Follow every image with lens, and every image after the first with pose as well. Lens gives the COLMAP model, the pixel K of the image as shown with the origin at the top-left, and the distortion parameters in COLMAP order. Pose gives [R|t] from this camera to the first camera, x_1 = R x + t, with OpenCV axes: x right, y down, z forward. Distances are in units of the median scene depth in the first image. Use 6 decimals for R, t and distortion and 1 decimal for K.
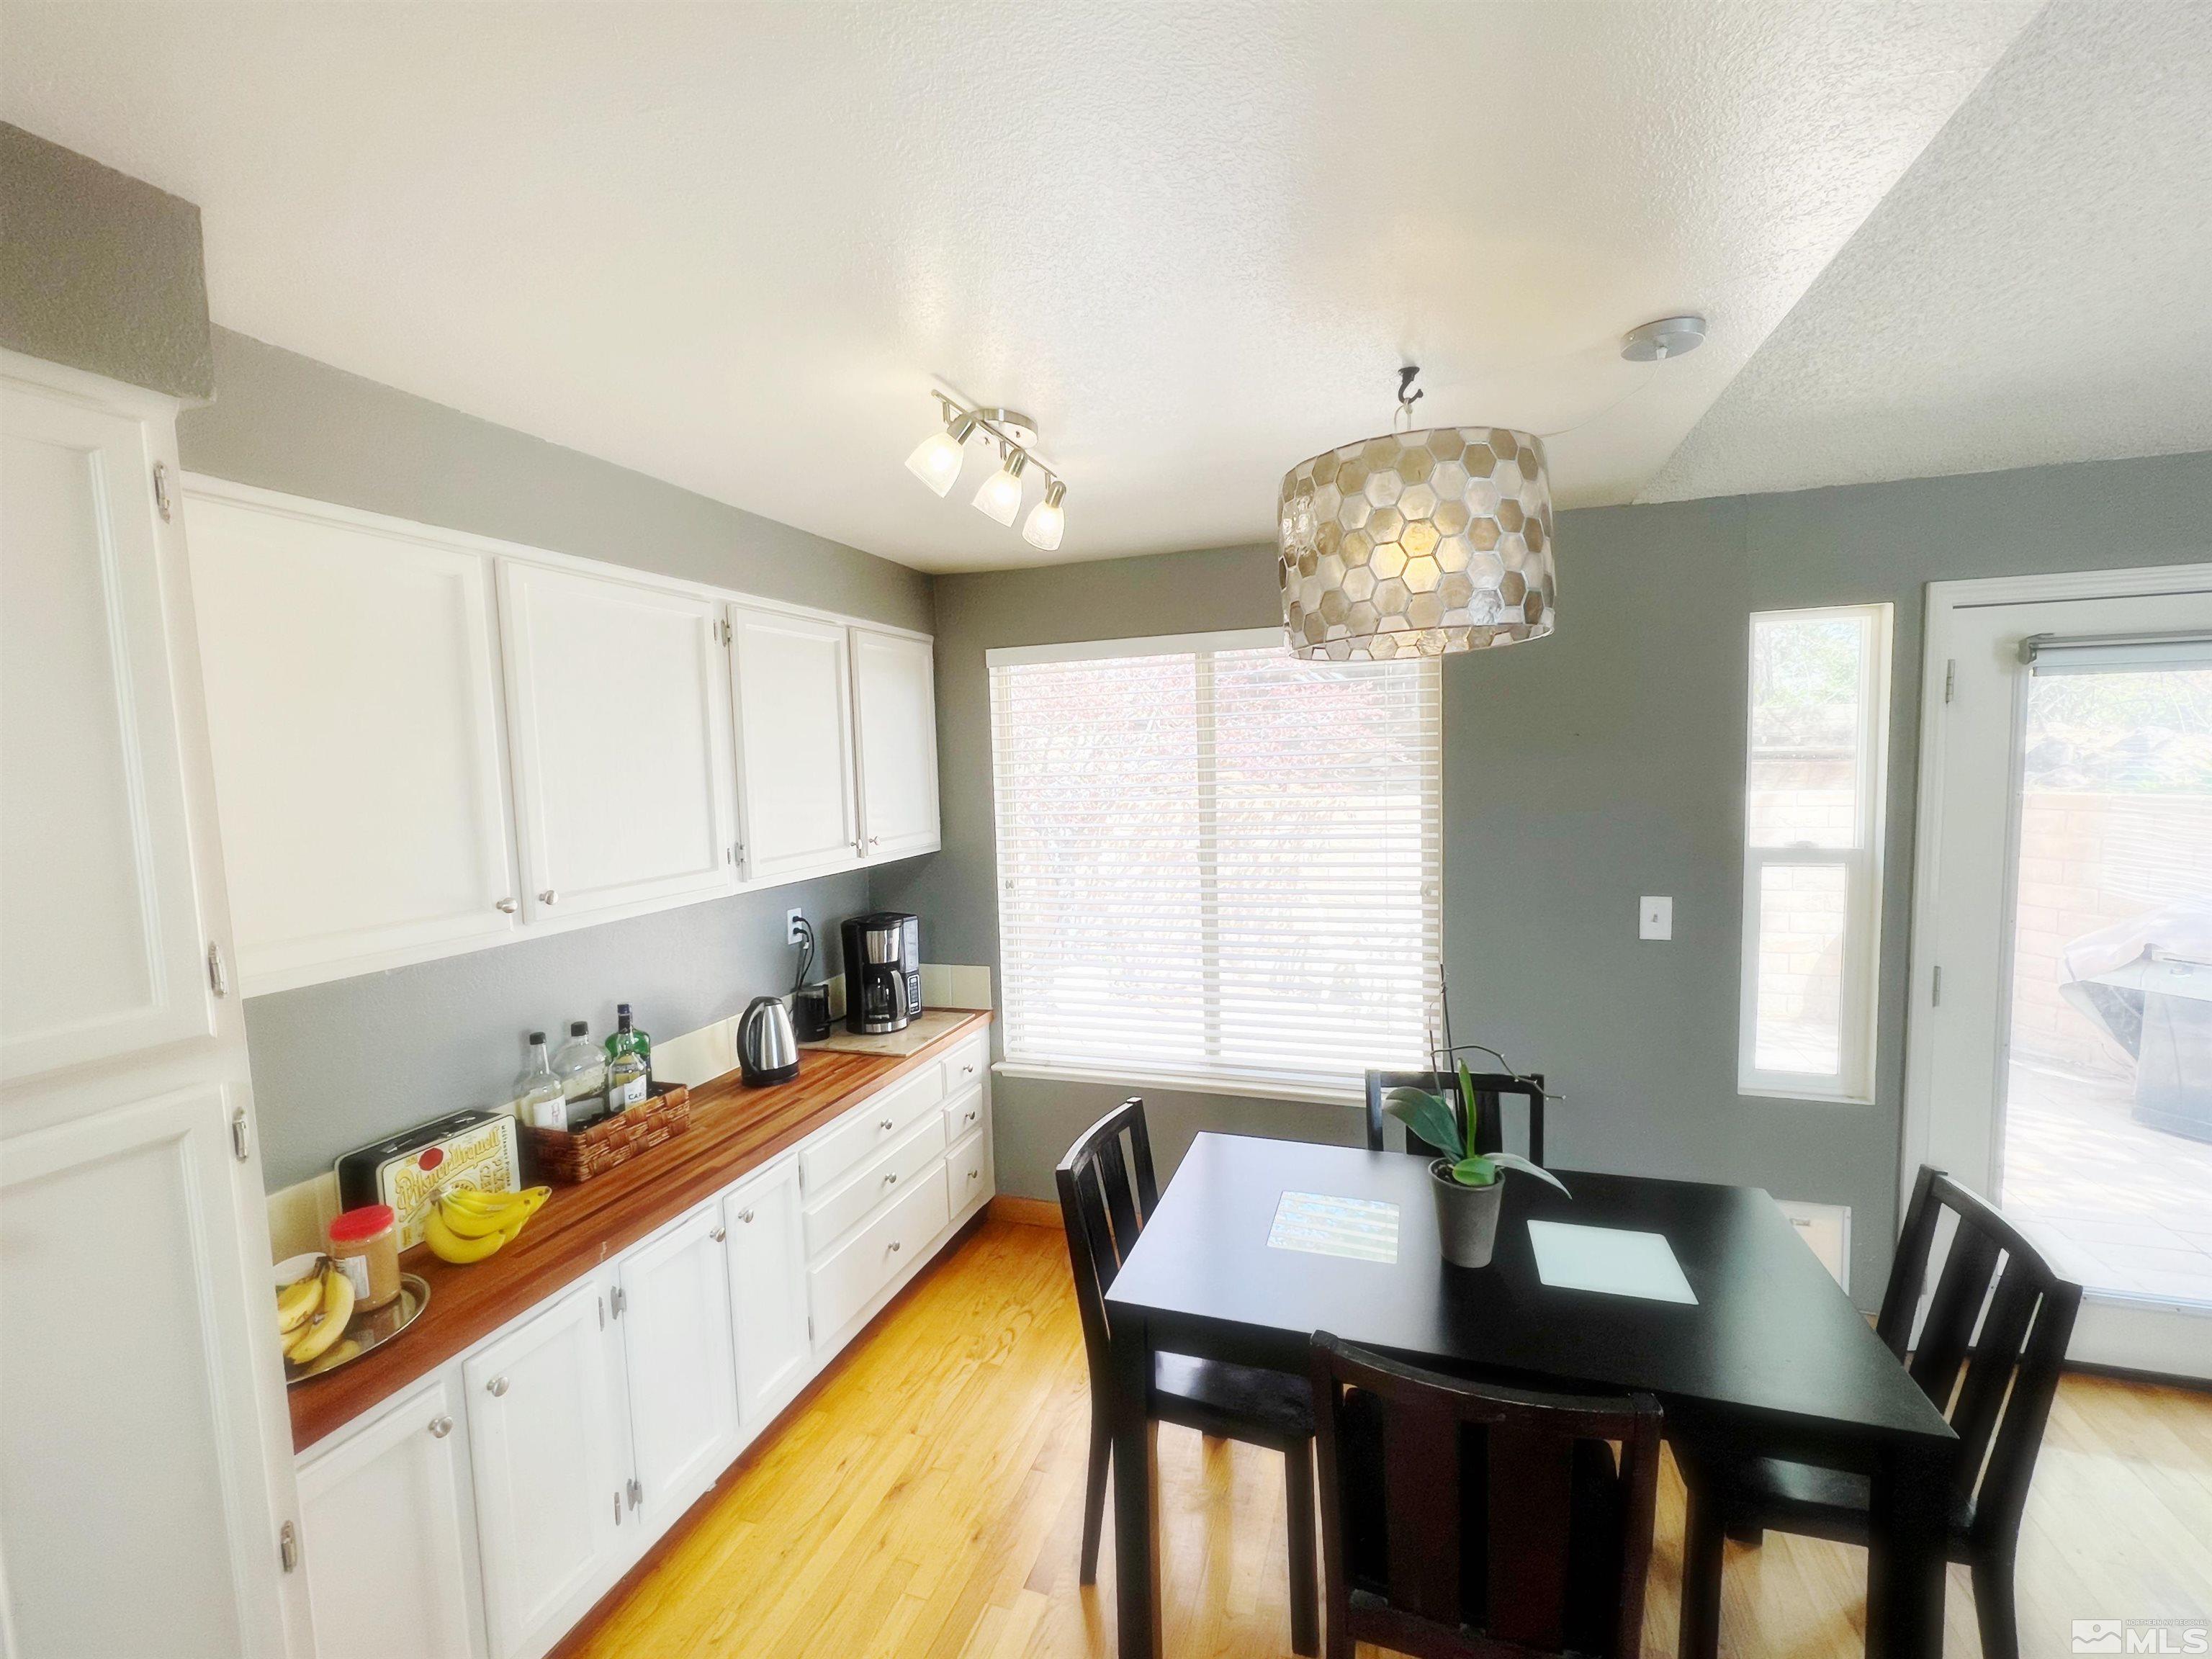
lens RADIAL K [[944.8, 0, 1103.3], [0, 944.8, 836.6], [0, 0, 1]] dist [-0.000739, -0.000320]
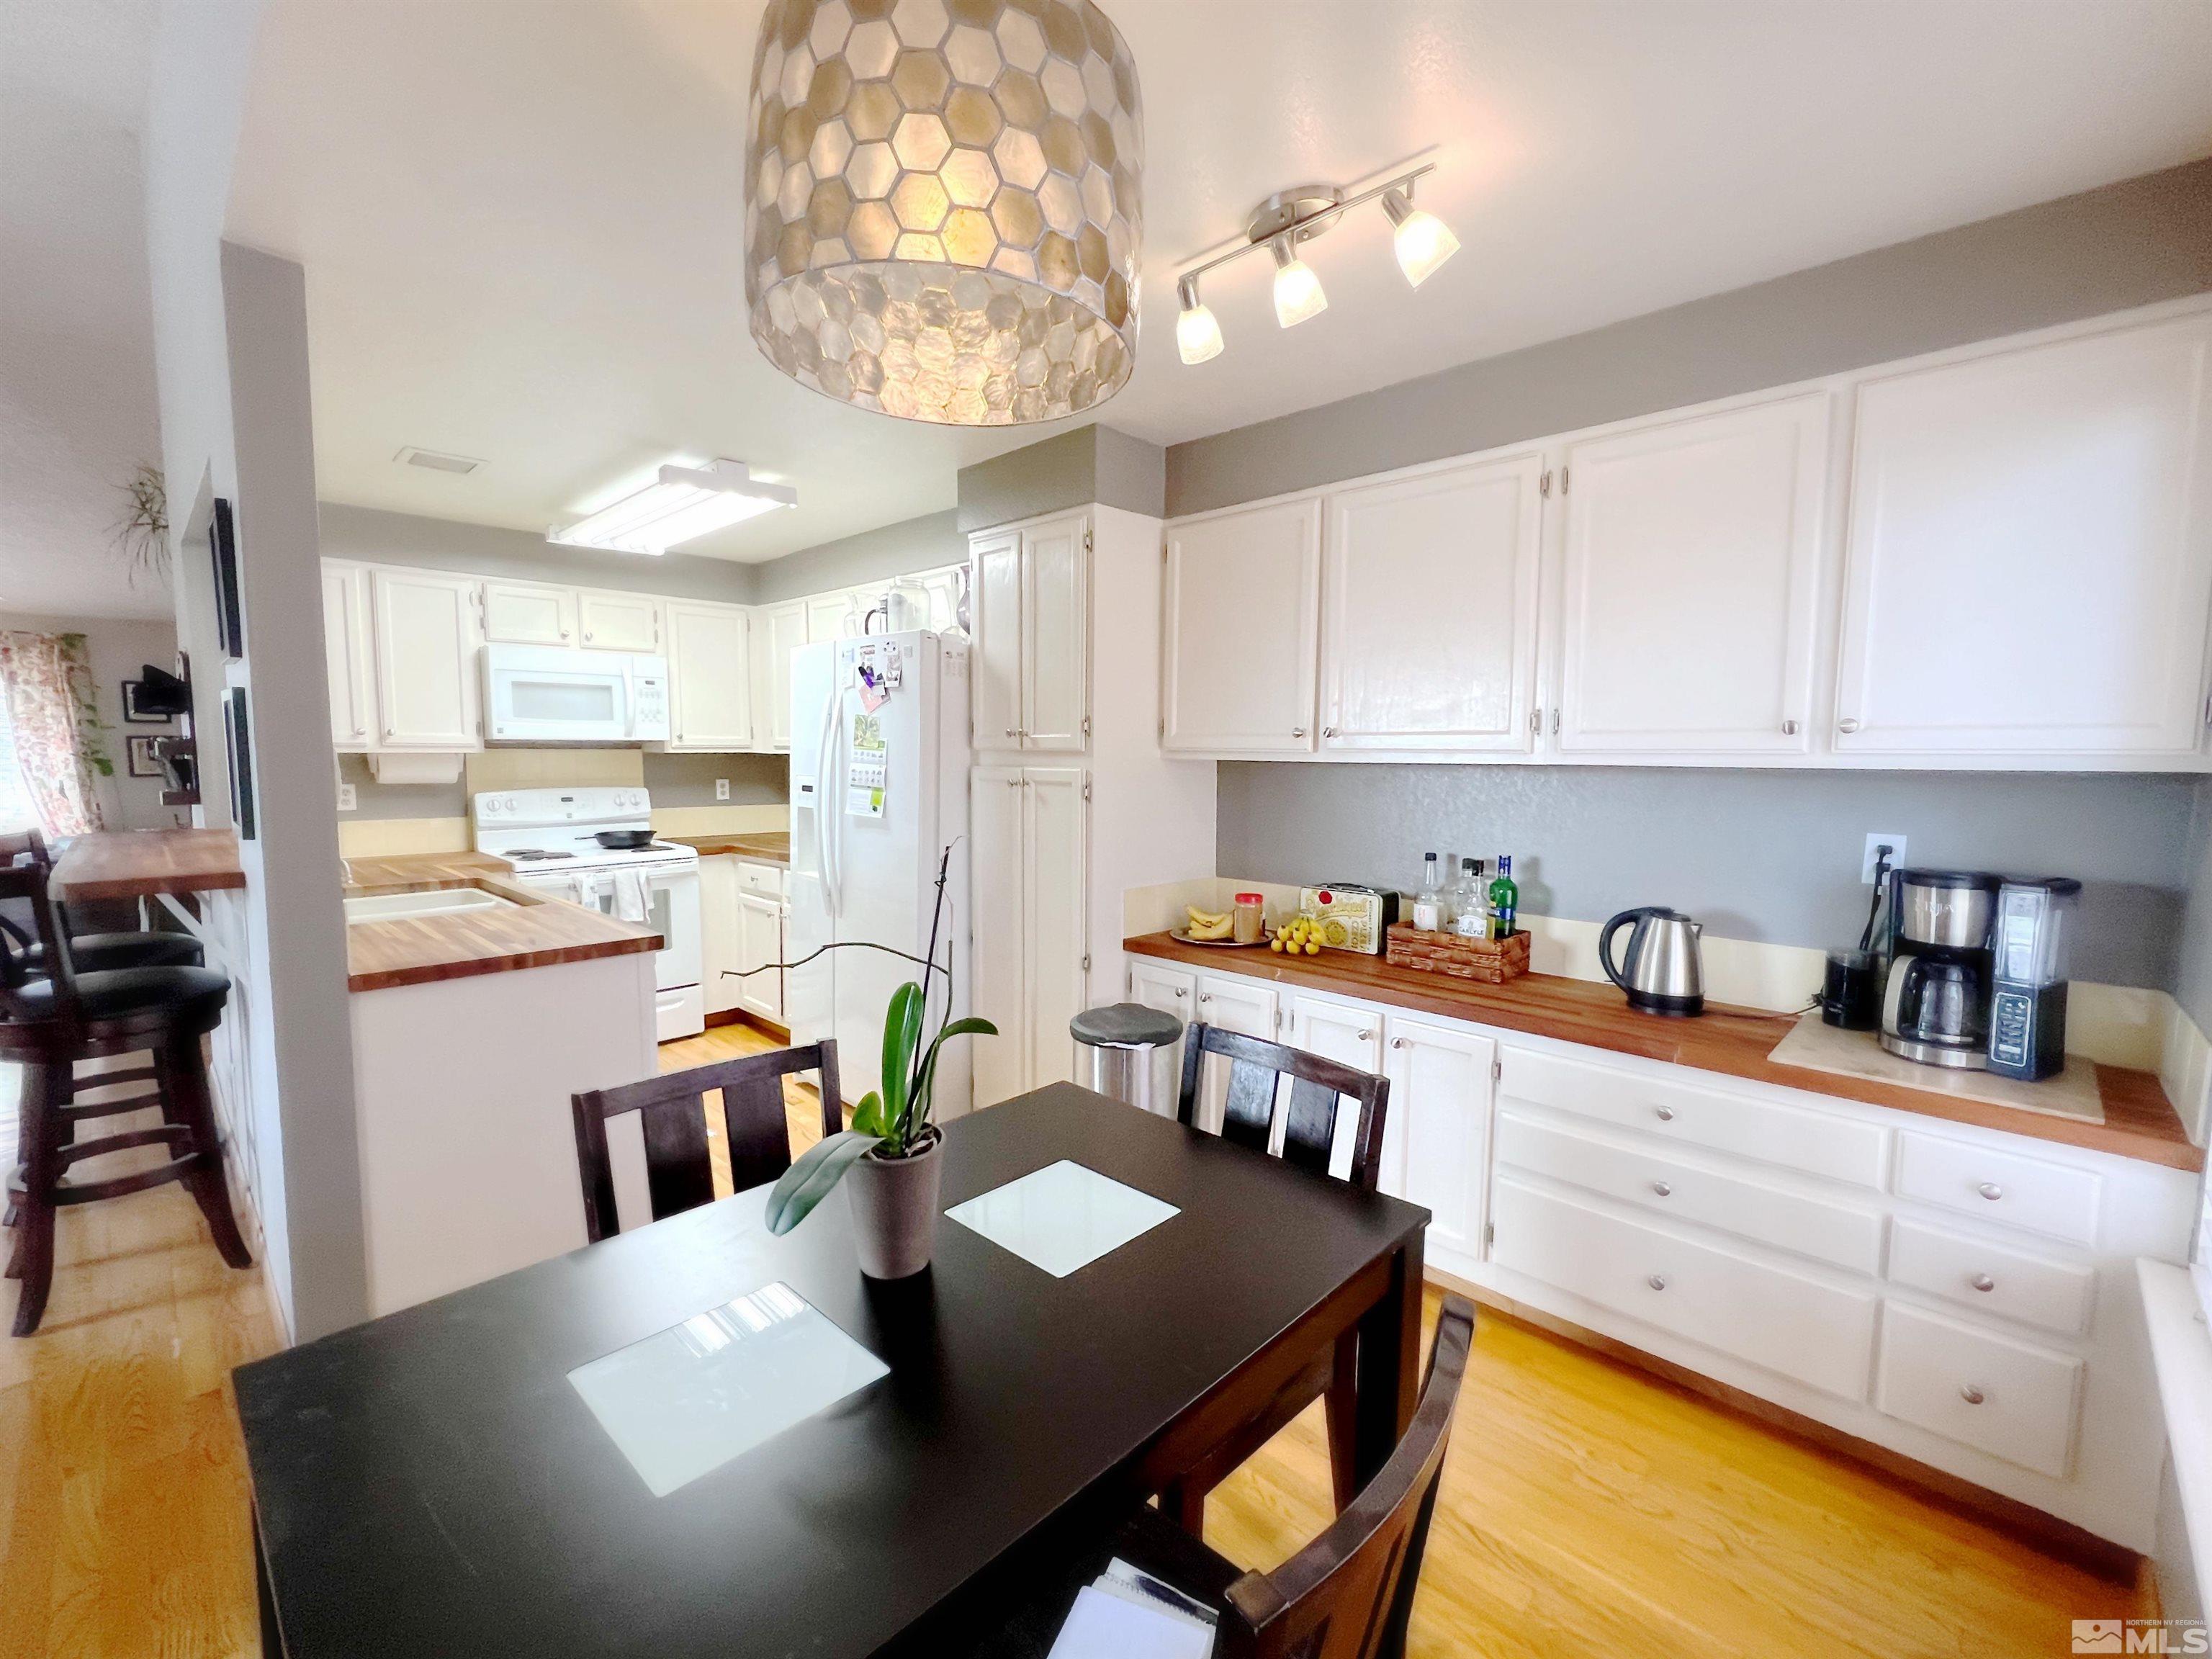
lens RADIAL K [[944.8, 0, 1103.3], [0, 944.8, 836.6], [0, 0, 1]] dist [-0.000739, -0.000320]
pose [[-0.426066, 0.112153, -0.897714, 0.650450], [-0.068063, 0.985500, 0.155424, 0.015860], [0.902128, 0.127322, -0.412255, 0.995183]]
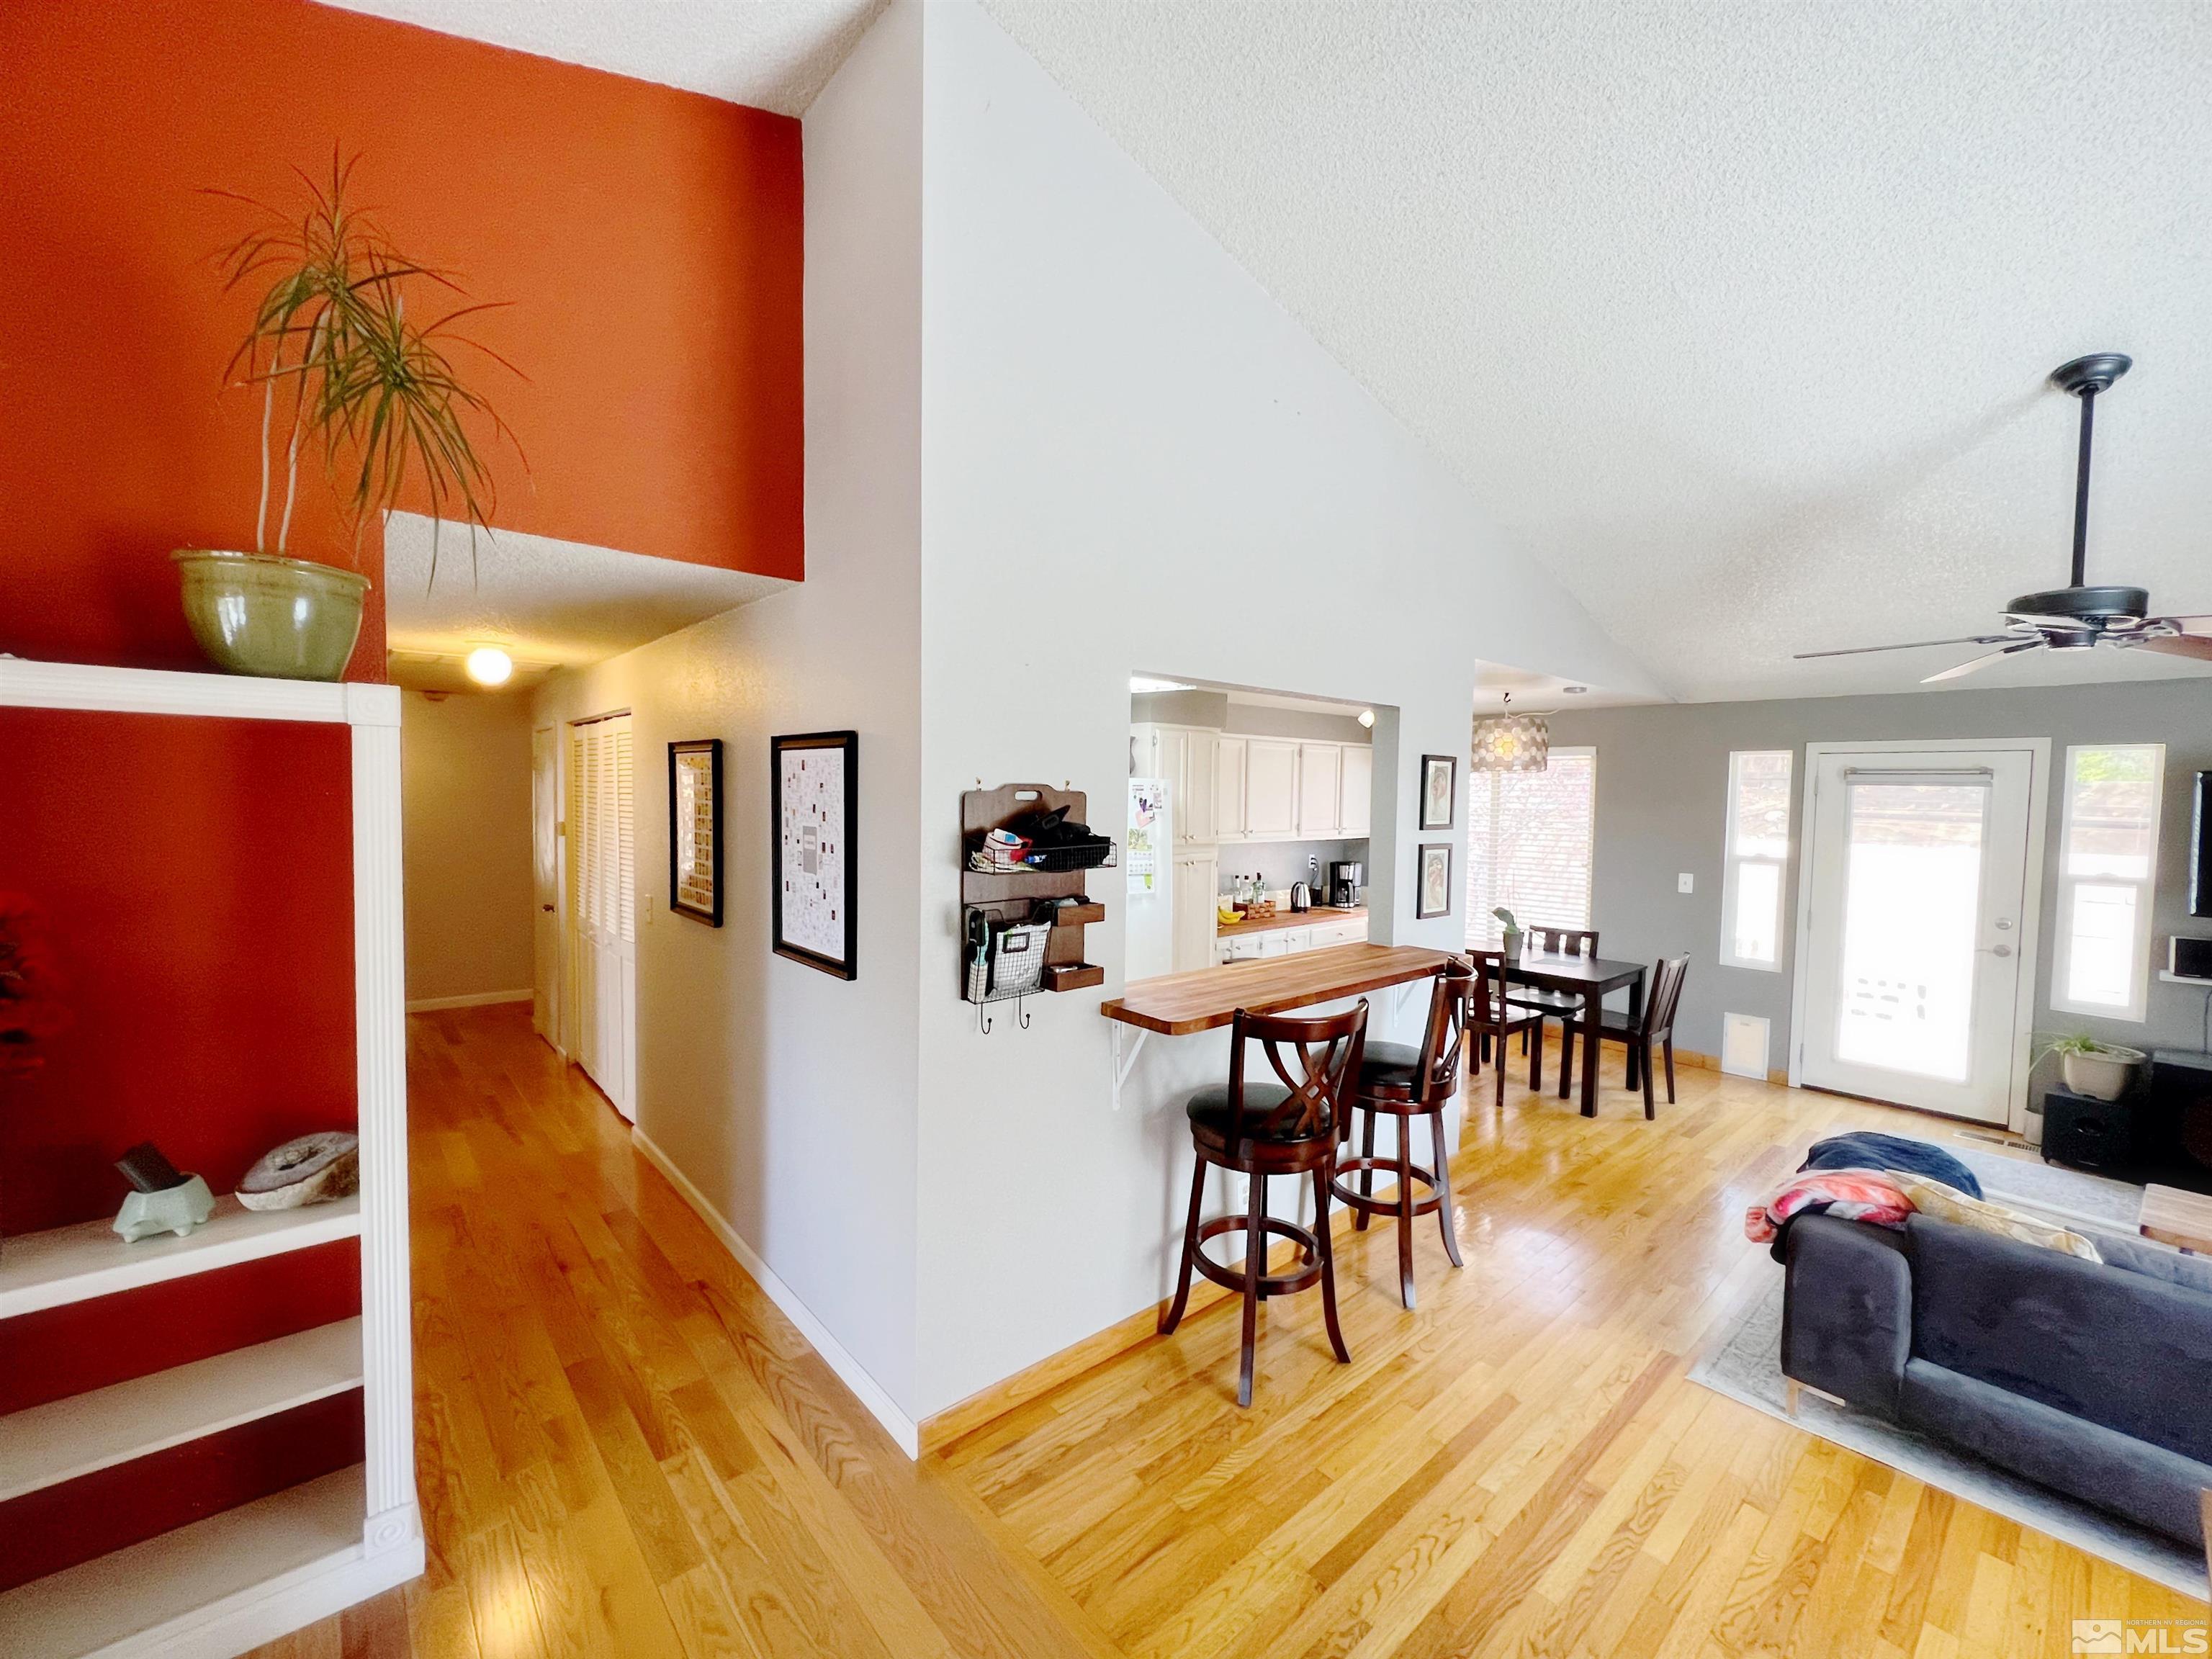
lens RADIAL K [[904.1, 0, 1104.0], [0, 904.1, 834.5], [0, 0, 1]] dist [-0.001077, -0.000139]
pose [[0.865282, 0.068578, -0.496573, 0.497024], [-0.083679, 0.996459, -0.008197, 0.116591], [0.494252, 0.048646, 0.867956, -1.762216]]
